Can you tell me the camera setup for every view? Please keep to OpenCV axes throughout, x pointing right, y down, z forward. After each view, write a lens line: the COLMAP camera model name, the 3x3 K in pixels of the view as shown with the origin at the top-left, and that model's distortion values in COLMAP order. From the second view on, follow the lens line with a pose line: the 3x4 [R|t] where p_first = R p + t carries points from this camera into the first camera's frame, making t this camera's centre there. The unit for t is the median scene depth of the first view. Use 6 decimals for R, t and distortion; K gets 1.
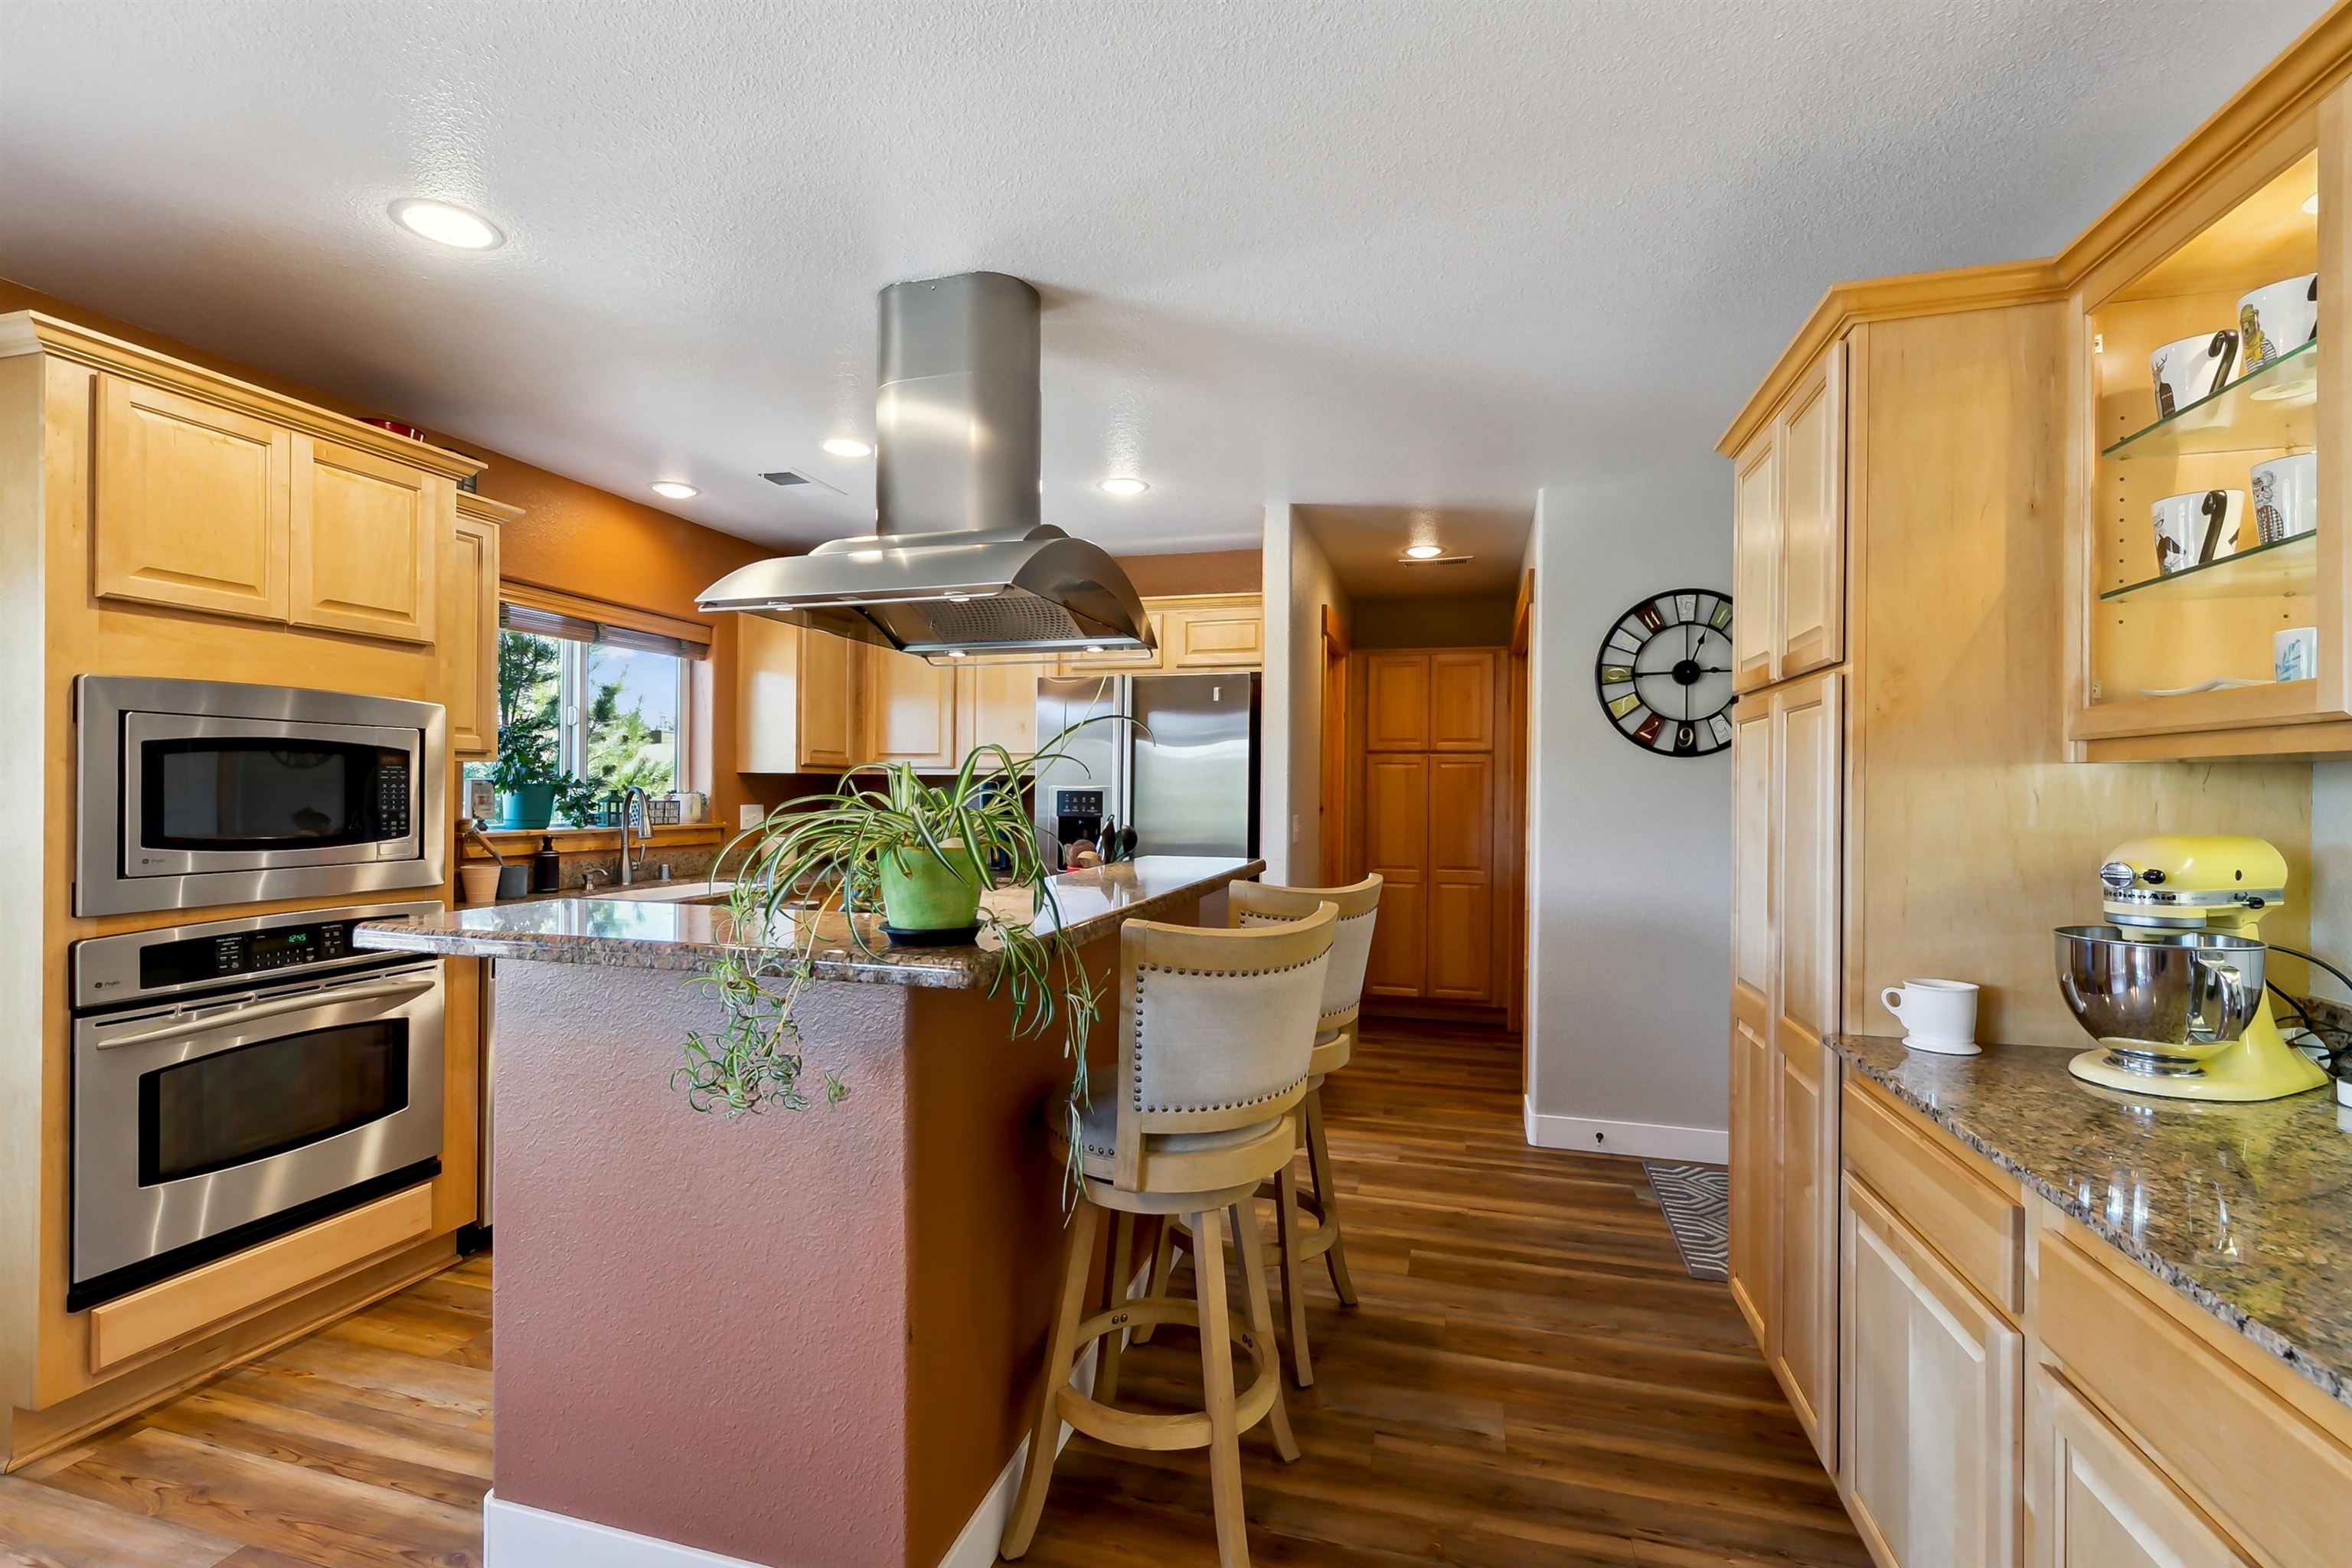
lens RADIAL K [[1030.9, 0, 1167.9], [0, 1030.9, 790.9], [0, 0, 1]] dist [0.001663, 0.000336]
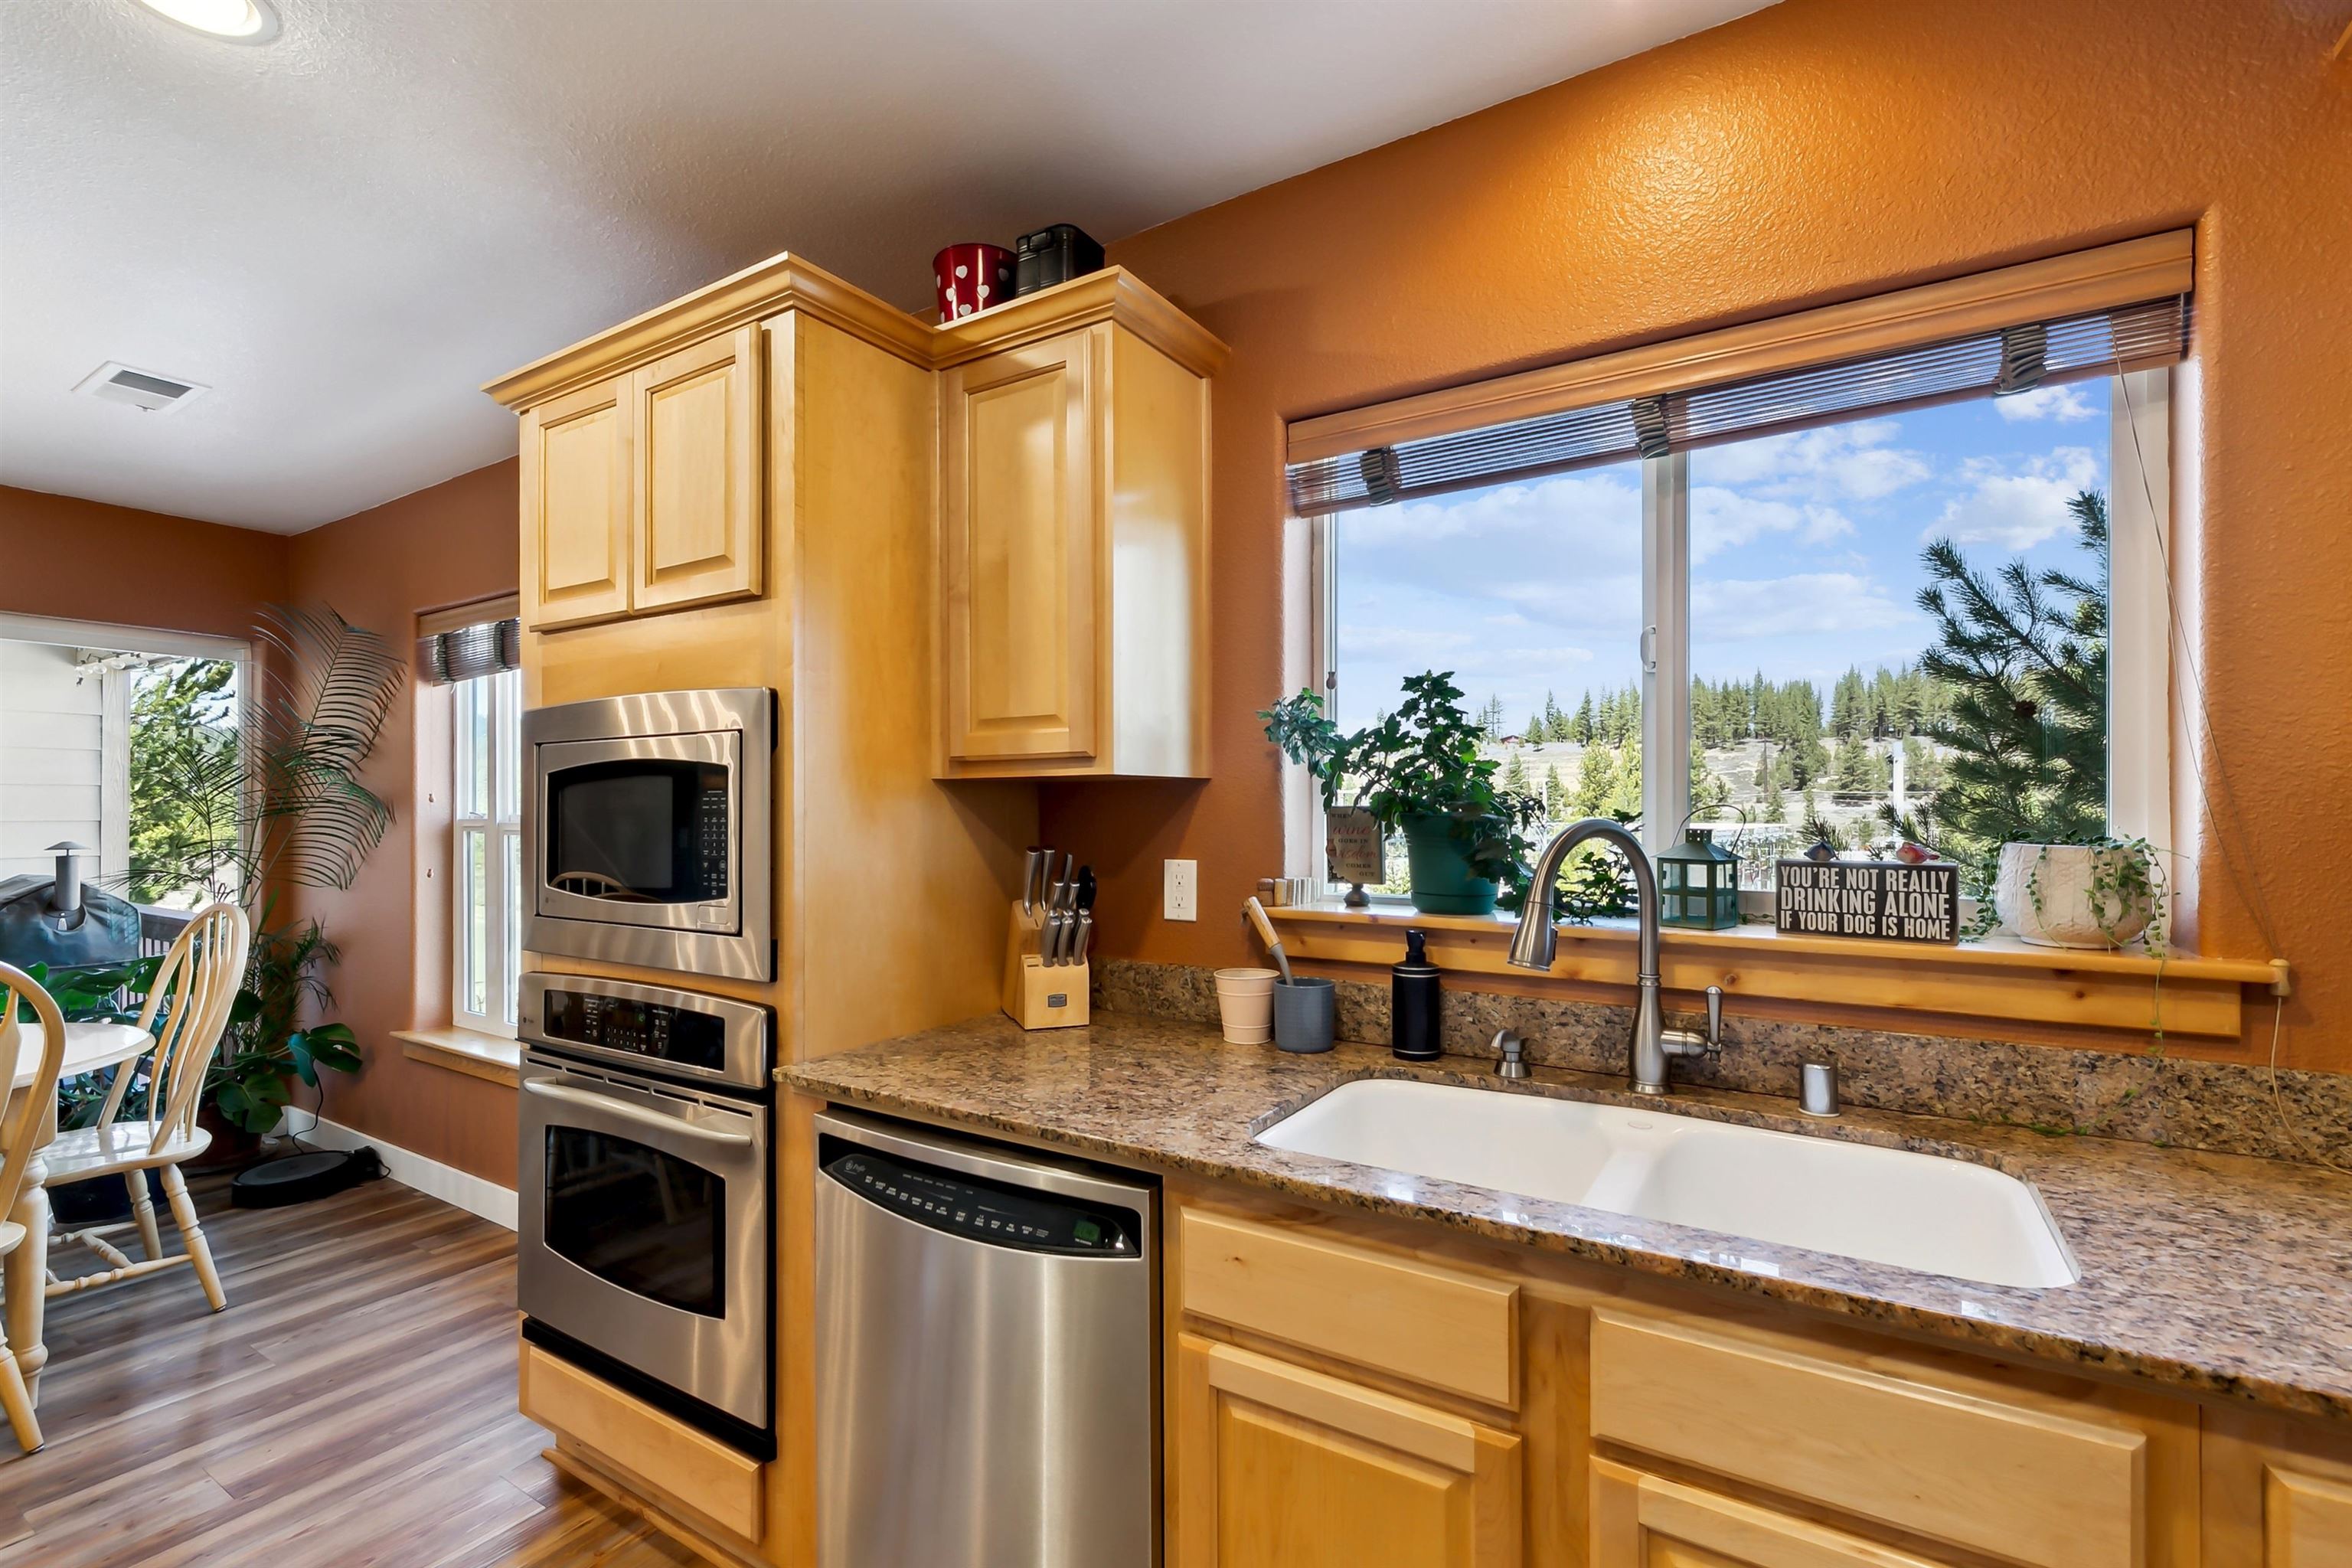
lens RADIAL K [[1046.6, 0, 1161.2], [0, 1046.6, 794.4], [0, 0, 1]] dist [0.001619, -0.000113]
pose [[-0.289004, -0.022237, -0.957070, -0.138594], [-0.002448, 0.999744, -0.022490, -0.005206], [0.957325, -0.004157, -0.288984, 1.085124]]
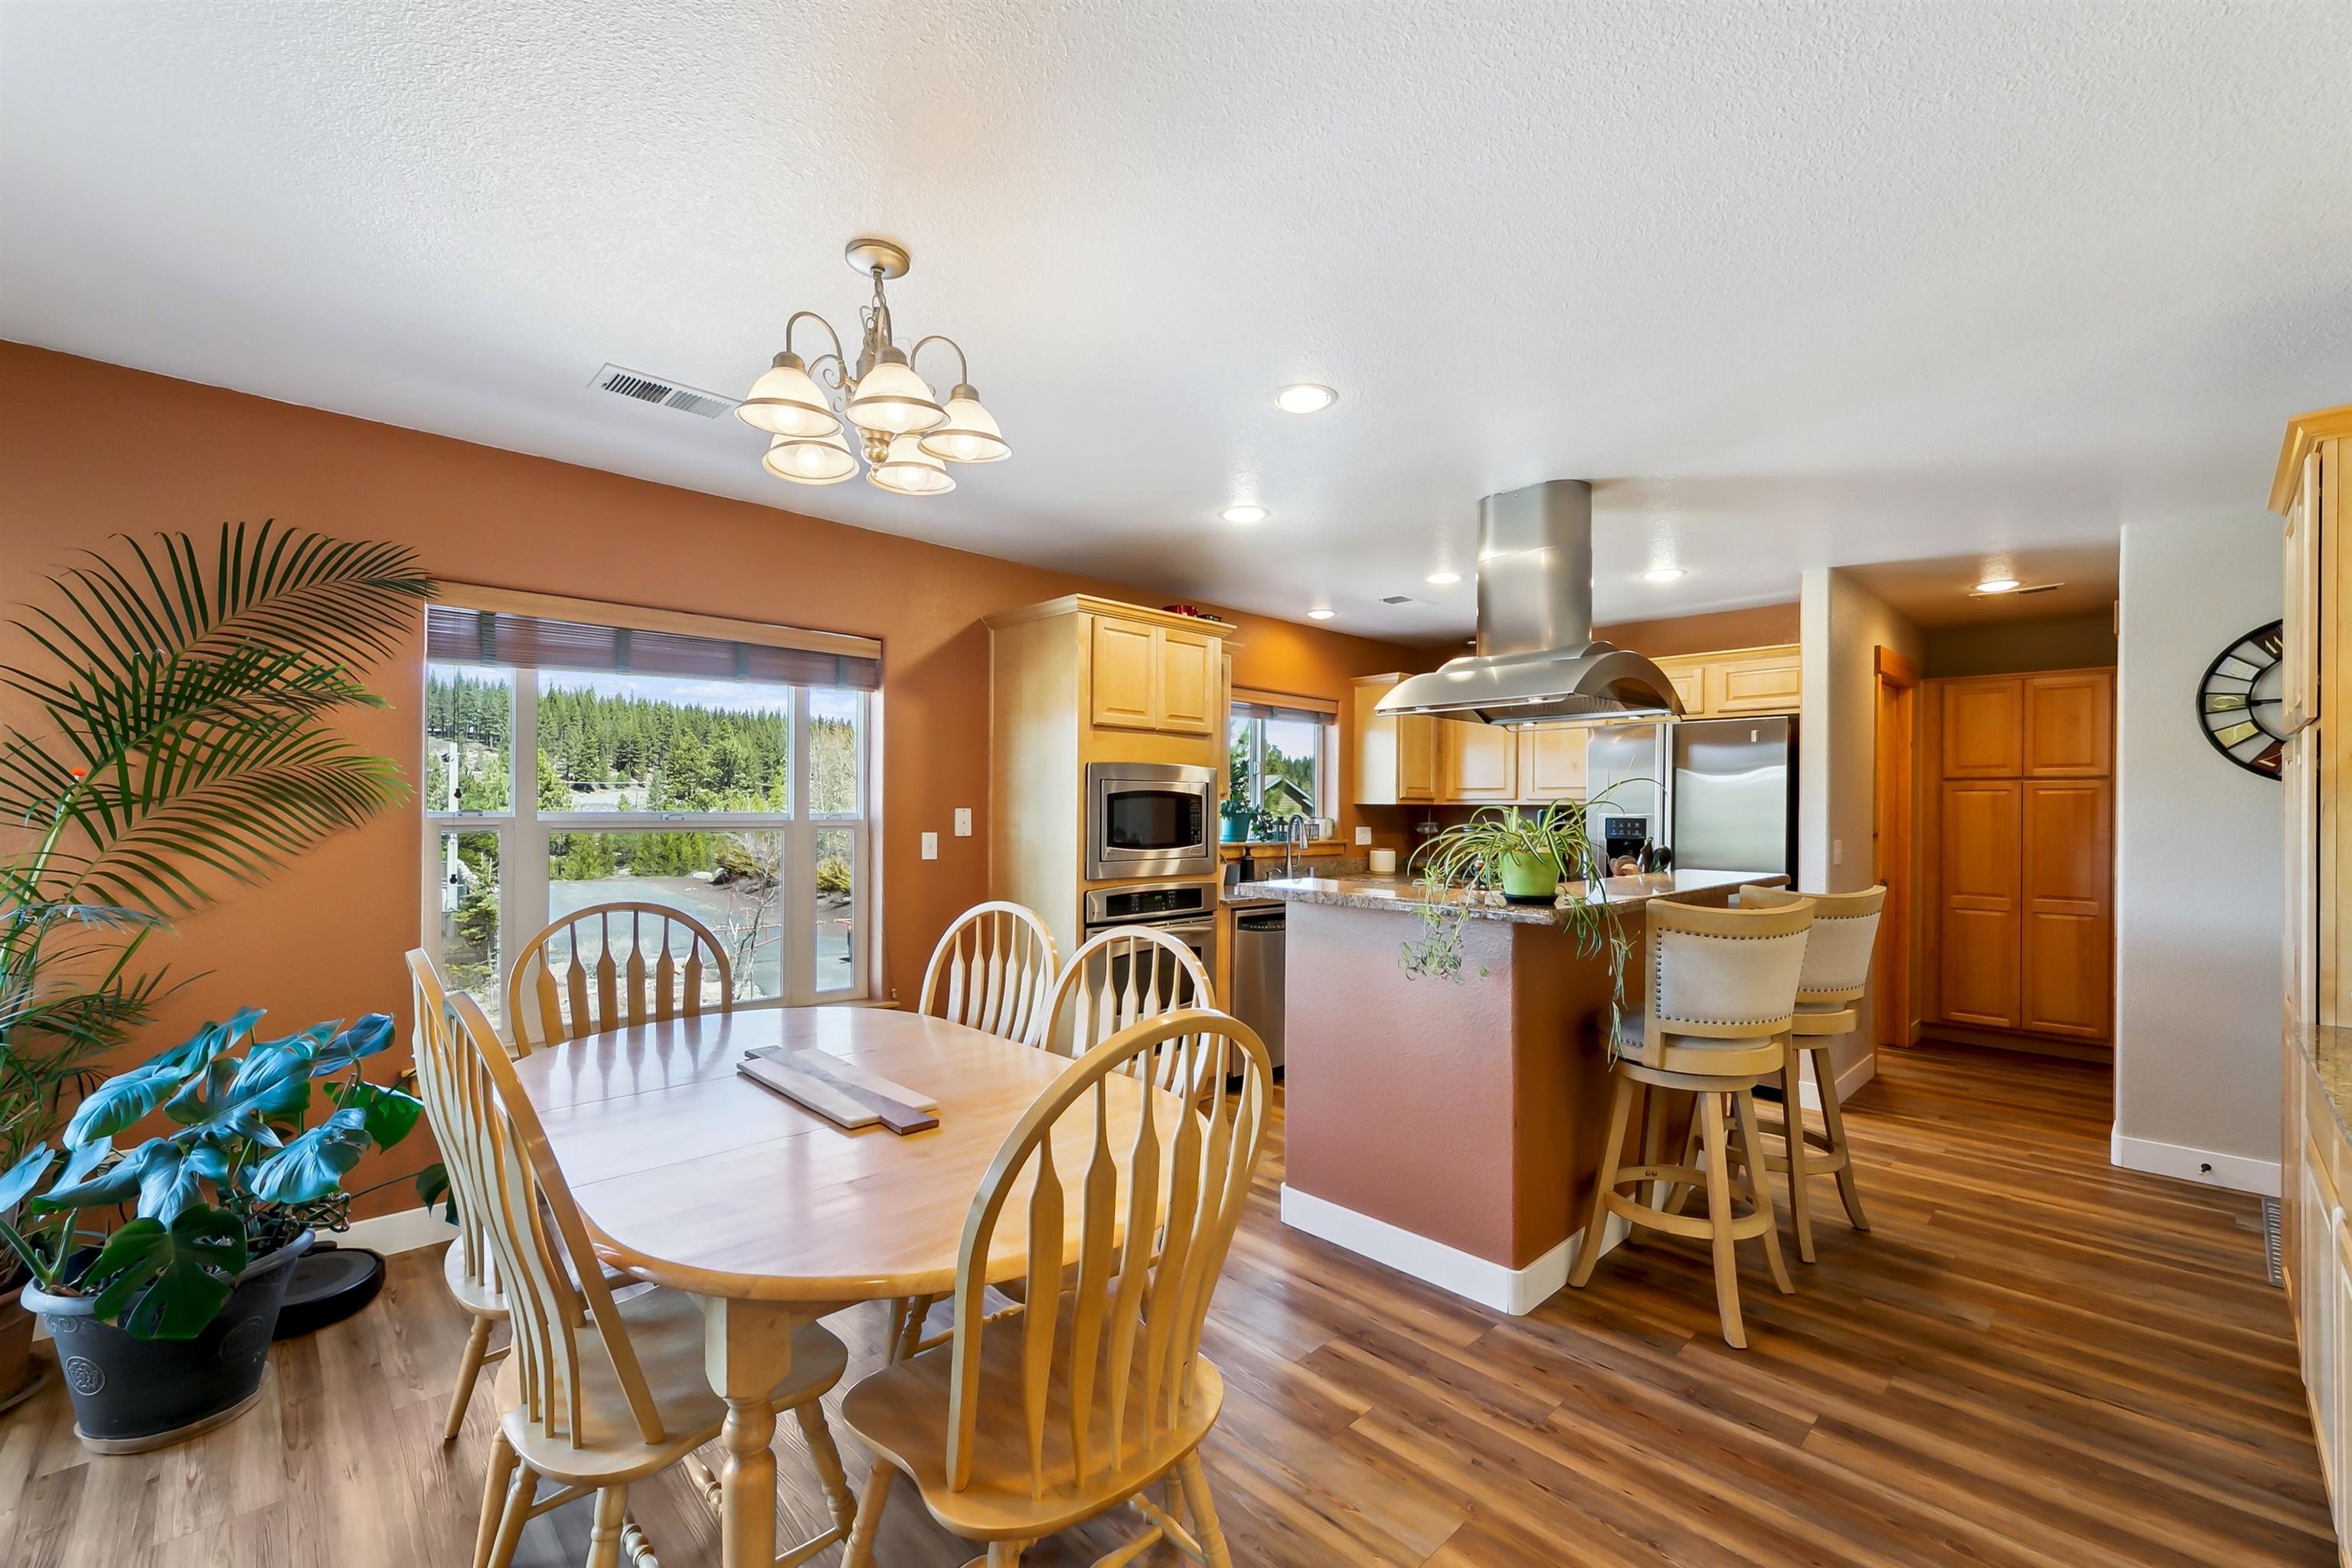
lens RADIAL K [[968.8, 0, 1155.2], [0, 968.8, 802.9], [0, 0, 1]] dist [0.002382, 0.000351]
pose [[0.855754, -0.004924, -0.517360, 0.040725], [-0.000994, 0.999937, -0.011161, -0.005827], [0.517382, 0.010066, 0.855695, -0.353544]]
